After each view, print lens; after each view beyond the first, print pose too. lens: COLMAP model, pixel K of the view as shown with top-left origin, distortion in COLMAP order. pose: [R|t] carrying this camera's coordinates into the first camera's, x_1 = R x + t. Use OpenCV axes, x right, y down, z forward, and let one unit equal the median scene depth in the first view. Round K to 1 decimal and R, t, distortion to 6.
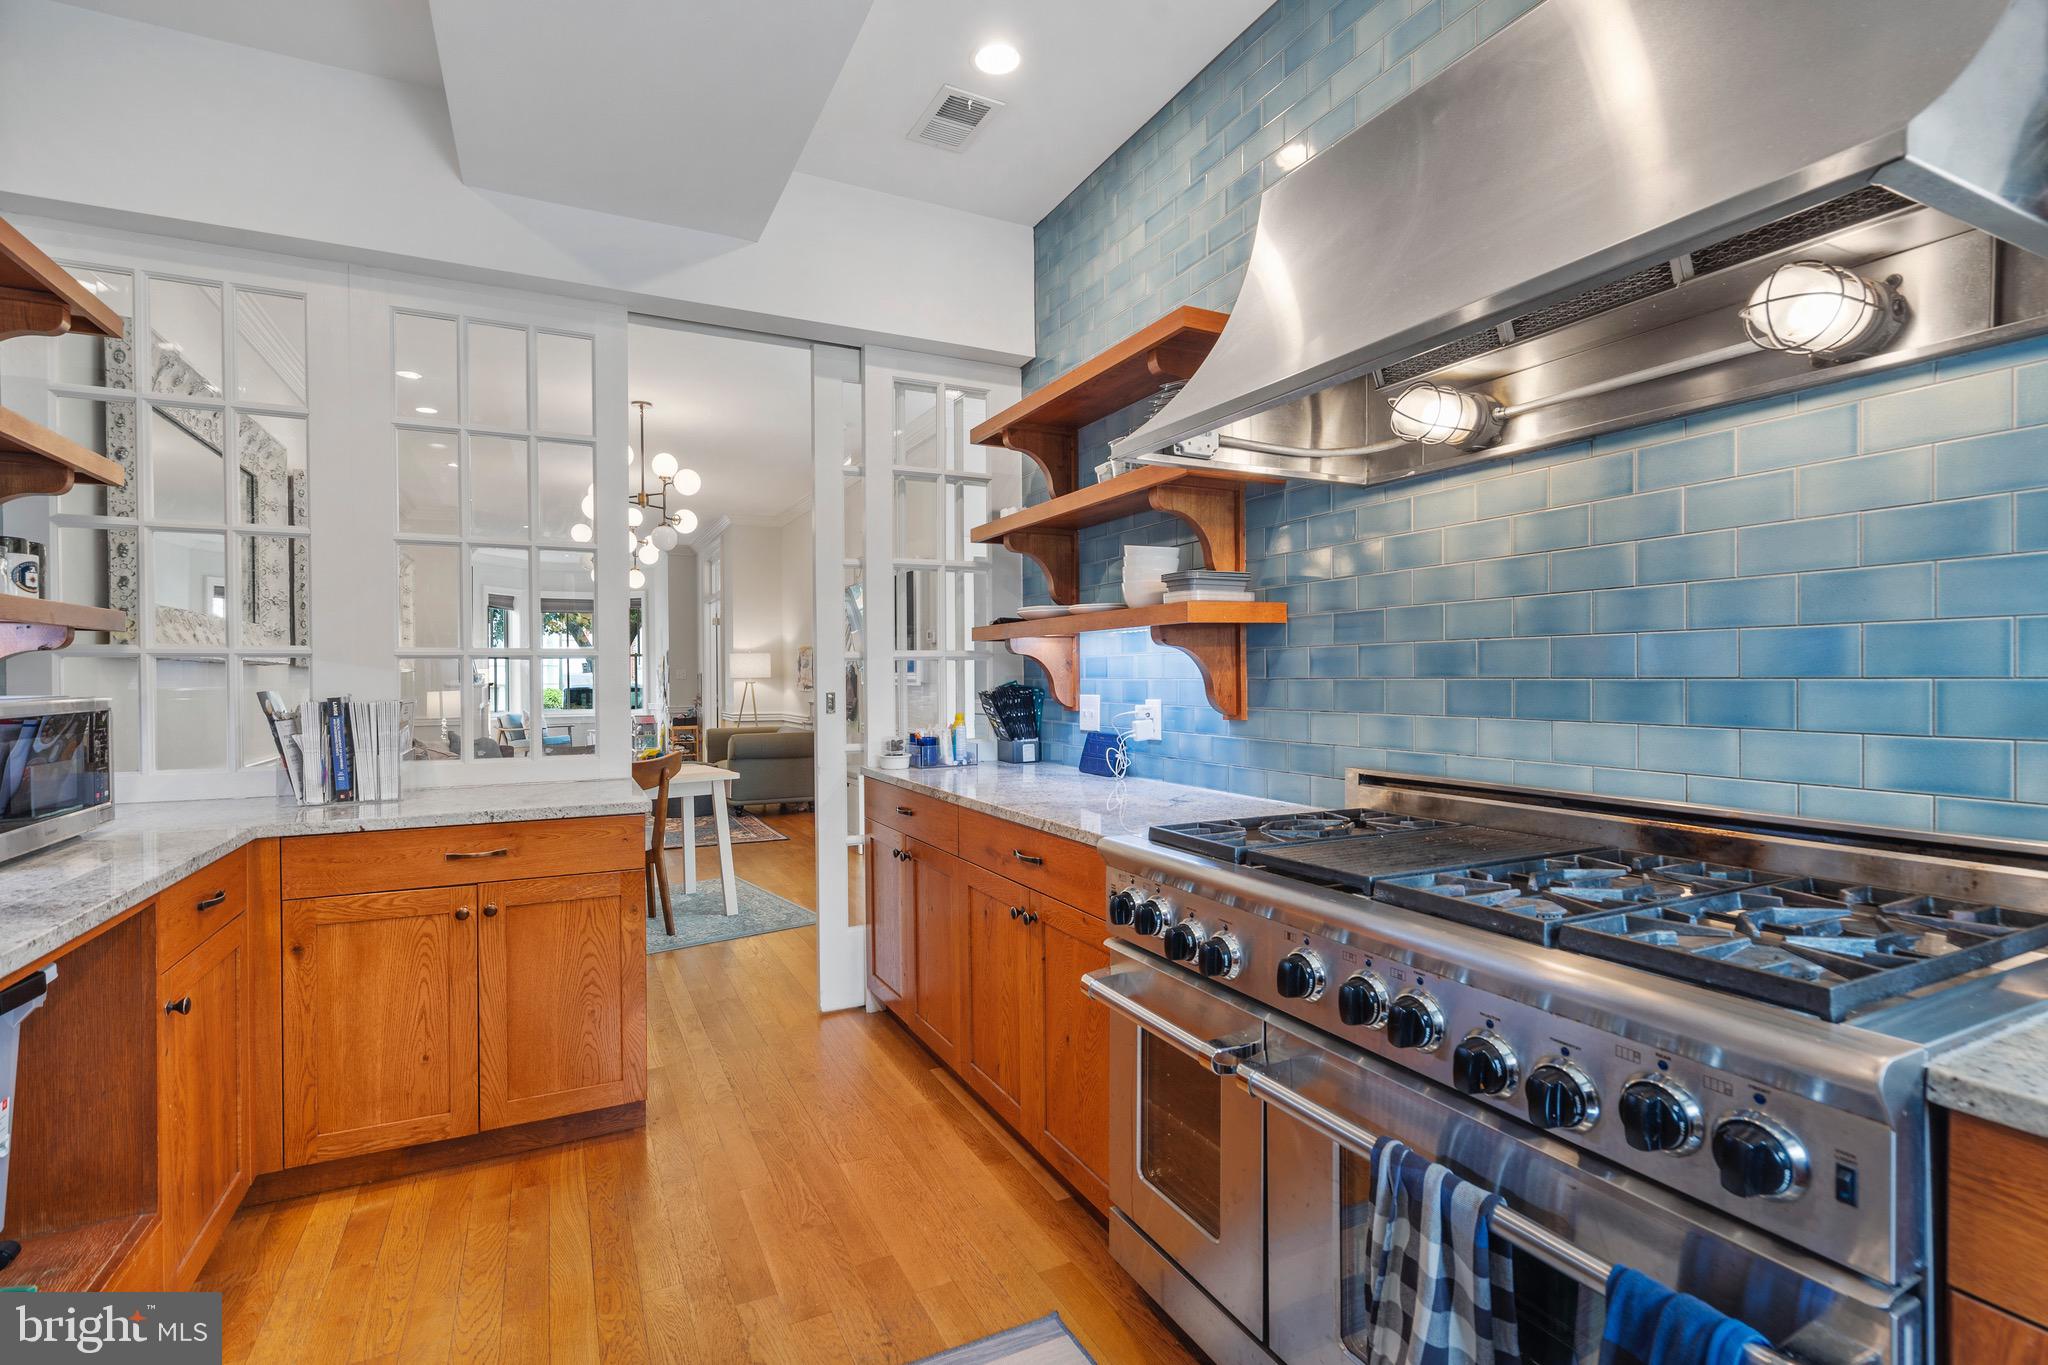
lens RADIAL K [[946.5, 0, 986.3], [0, 946.5, 669.0], [0, 0, 1]] dist [0.002085, 0.001156]
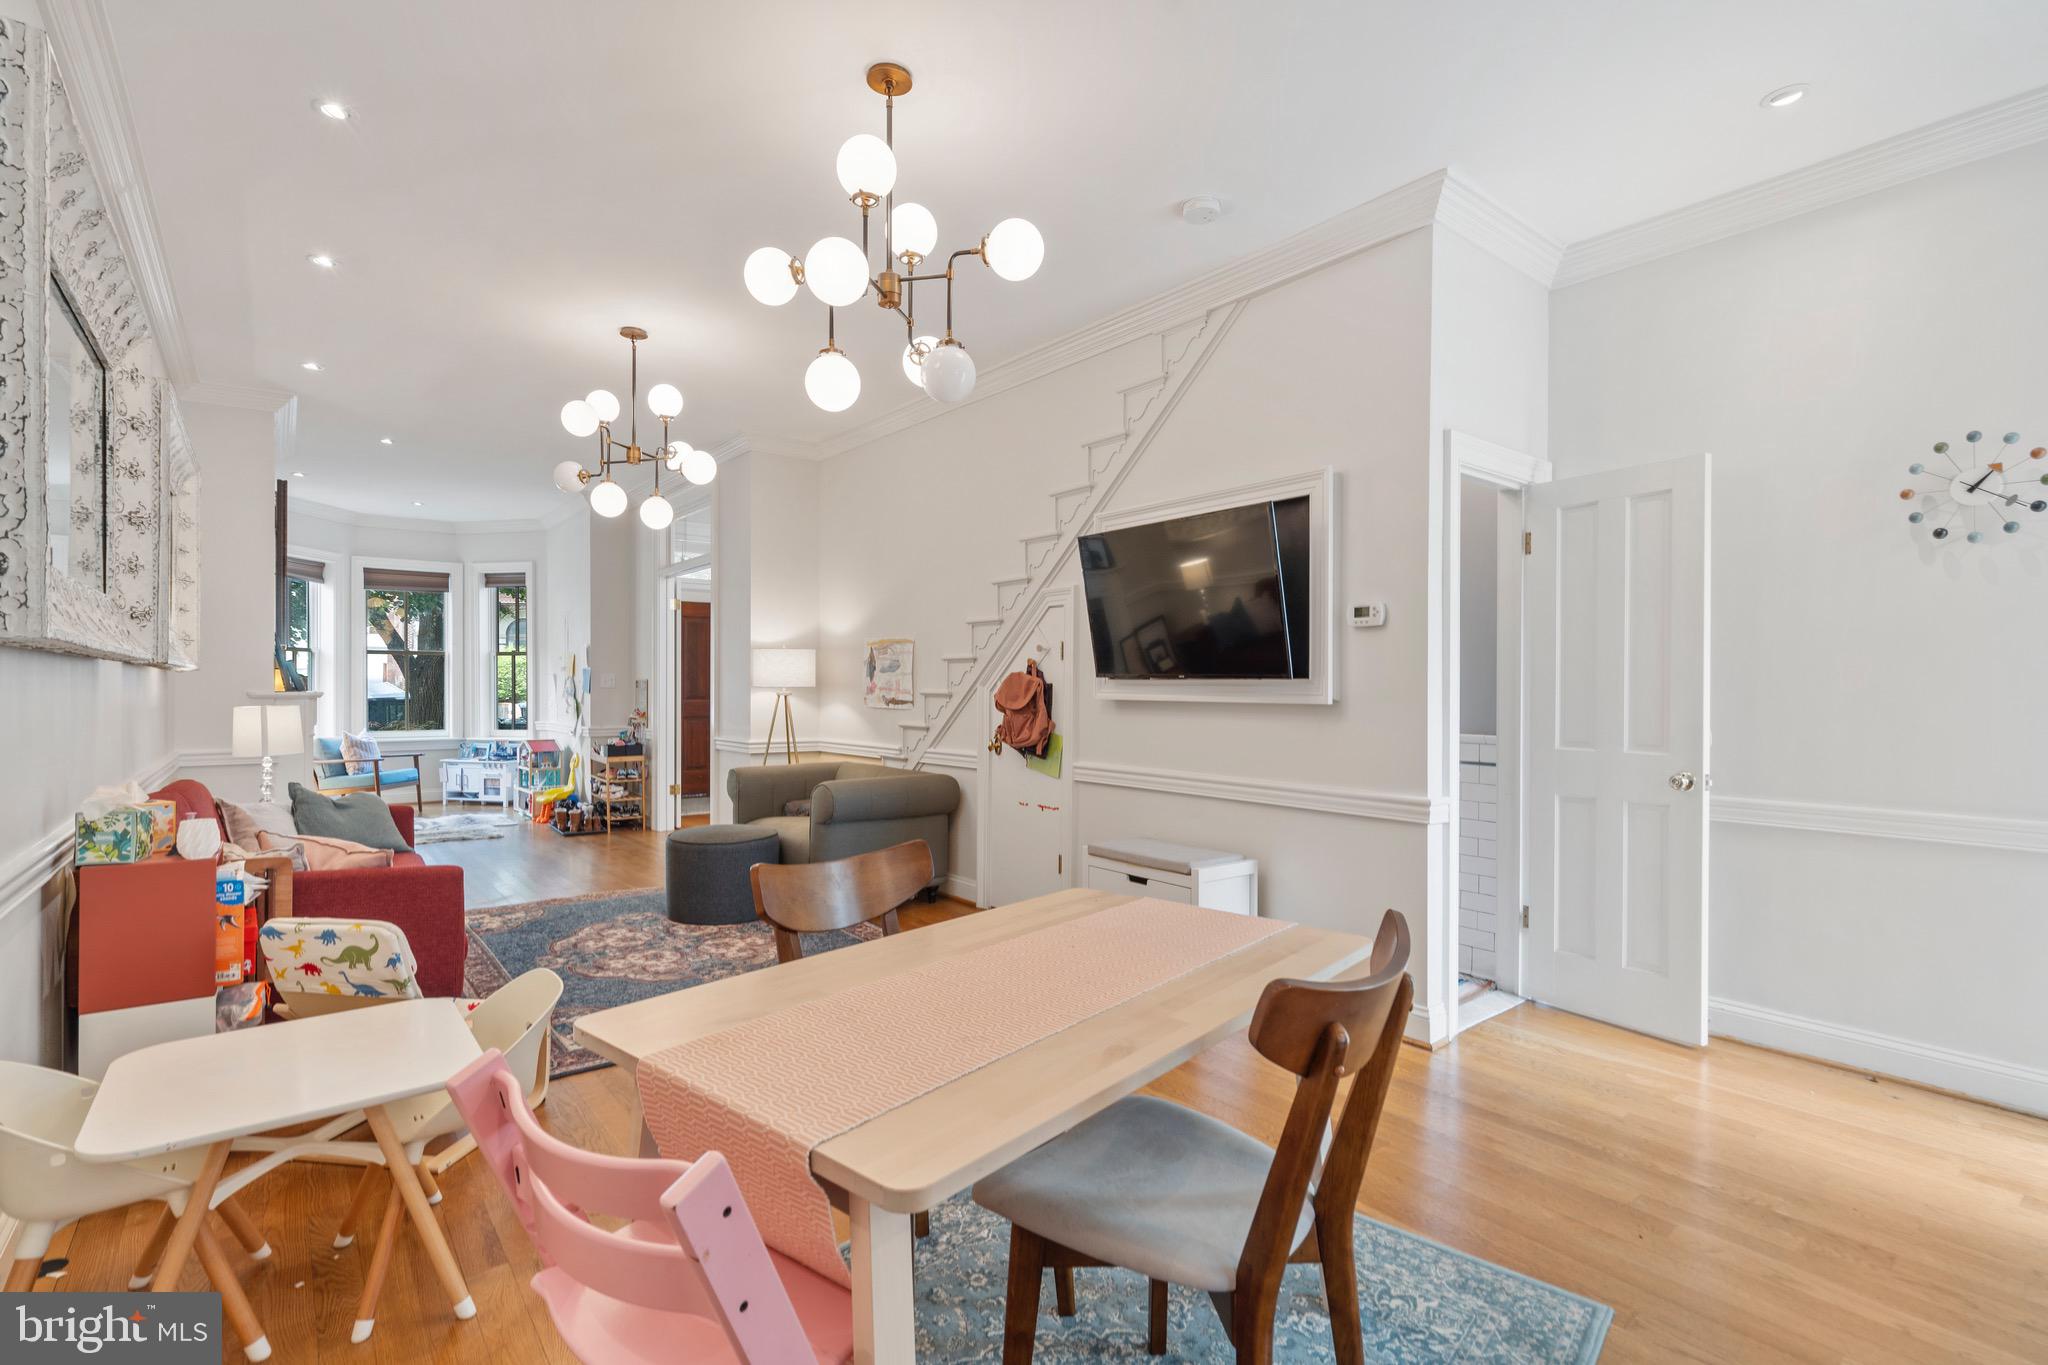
lens RADIAL K [[946.5, 0, 1000.1], [0, 946.5, 690.1], [0, 0, 1]] dist [0.002085, 0.001156]
pose [[0.976841, 0.009843, 0.213742, -0.181132], [-0.012370, 0.999868, 0.010488, 0.001200], [-0.213611, -0.012889, 0.976834, 0.251883]]
